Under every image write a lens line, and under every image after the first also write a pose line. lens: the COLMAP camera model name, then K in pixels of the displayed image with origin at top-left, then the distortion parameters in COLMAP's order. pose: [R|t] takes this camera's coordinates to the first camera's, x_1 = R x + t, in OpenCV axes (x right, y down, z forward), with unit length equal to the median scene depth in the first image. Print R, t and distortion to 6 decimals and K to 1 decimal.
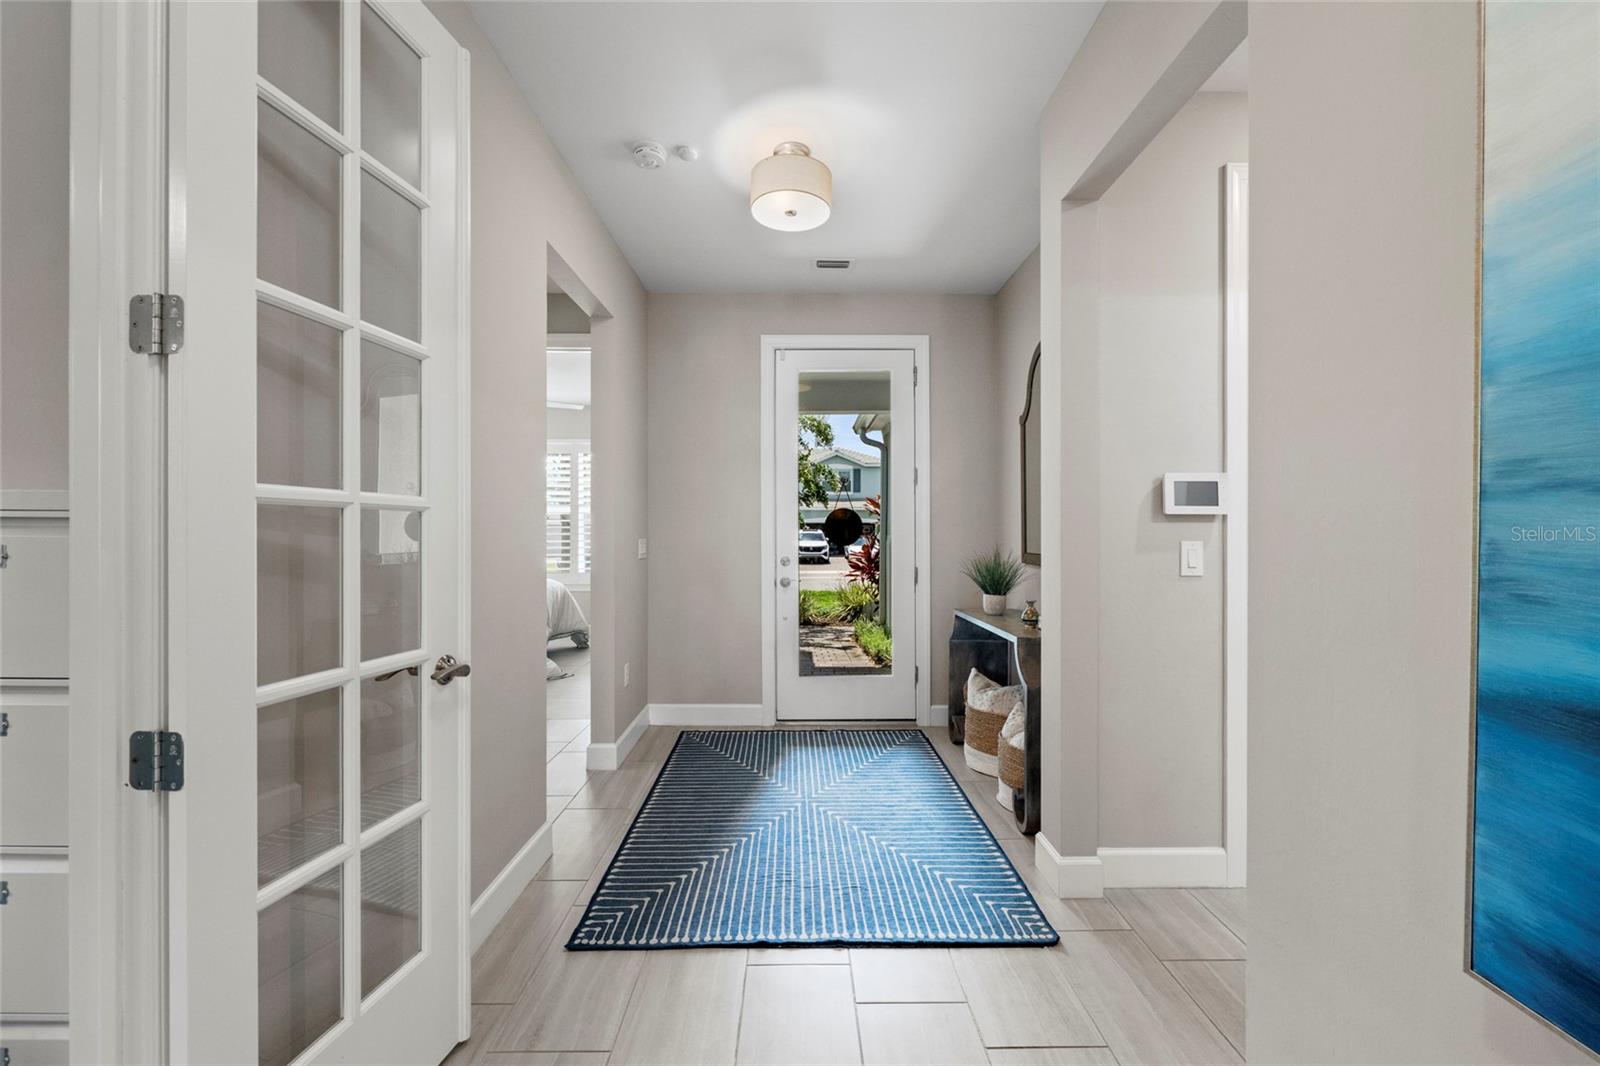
lens RADIAL K [[628.0, 0, 797.6], [0, 628.0, 534.7], [0, 0, 1]] dist [-0.000578, -0.000570]
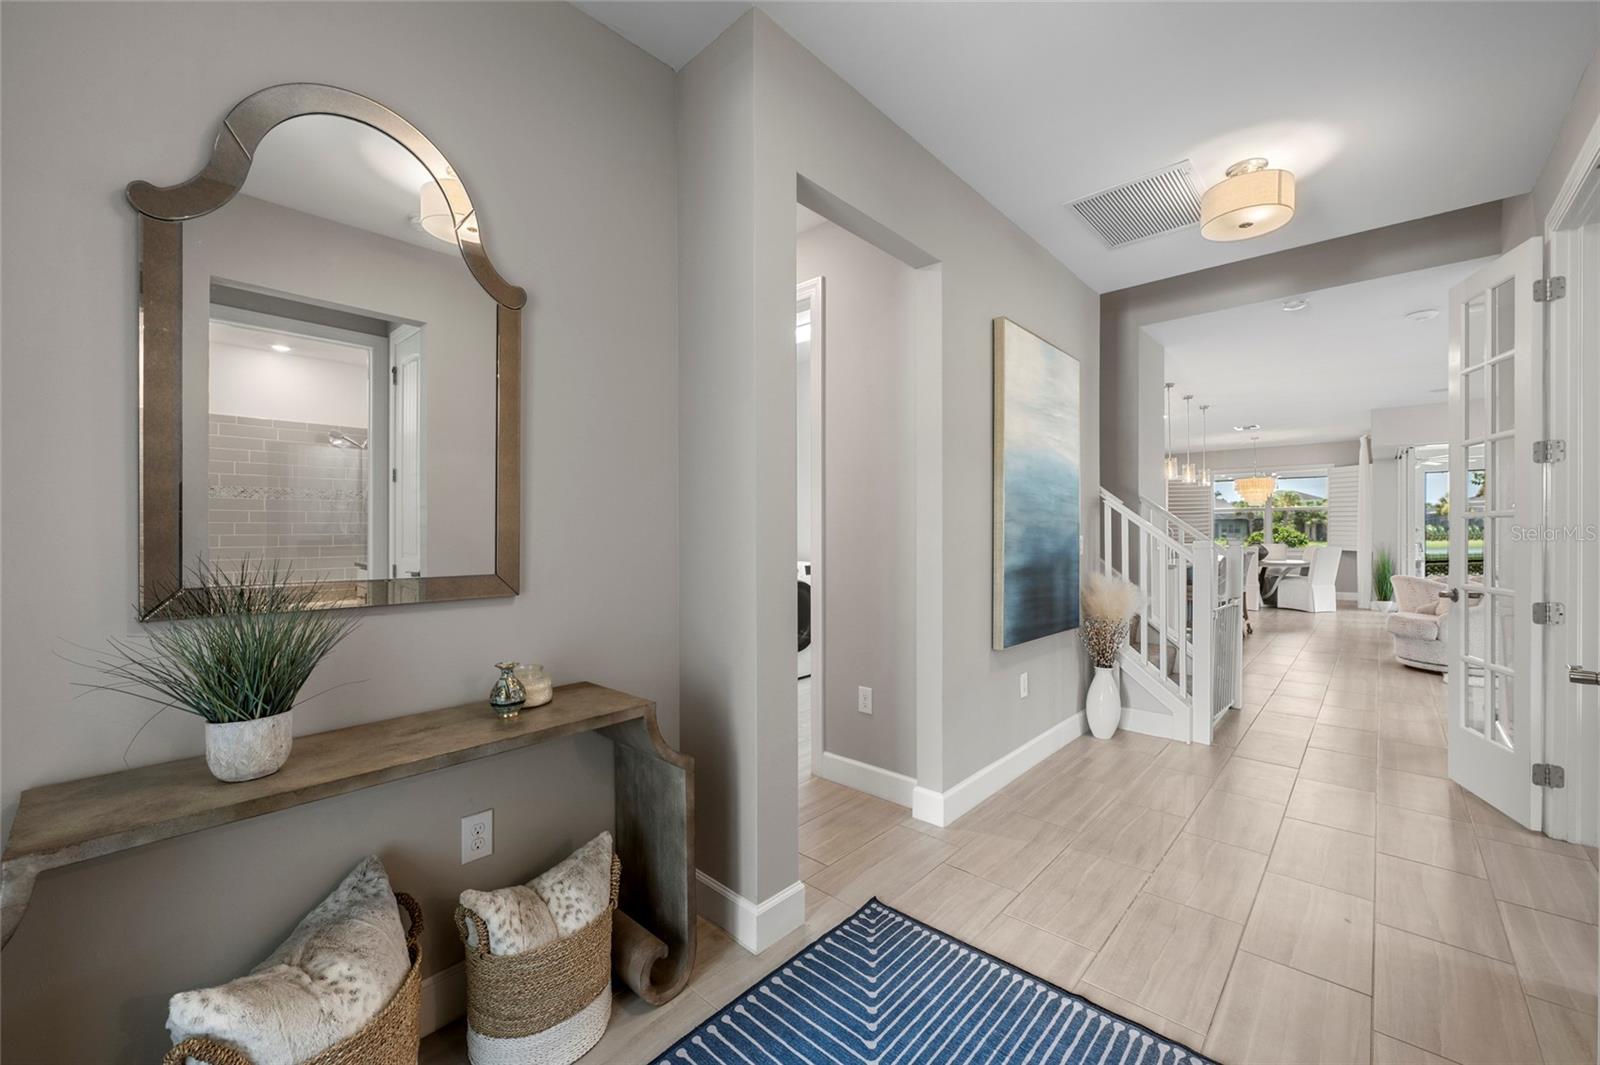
lens RADIAL K [[624.3, 0, 797.8], [0, 624.3, 530.1], [0, 0, 1]] dist [0.000146, 0.000067]
pose [[-0.731798, 0.014810, 0.681361, -0.218831], [0.009312, 0.999888, -0.011731, 0.000493], [-0.681458, -0.002240, -0.731854, 1.663740]]
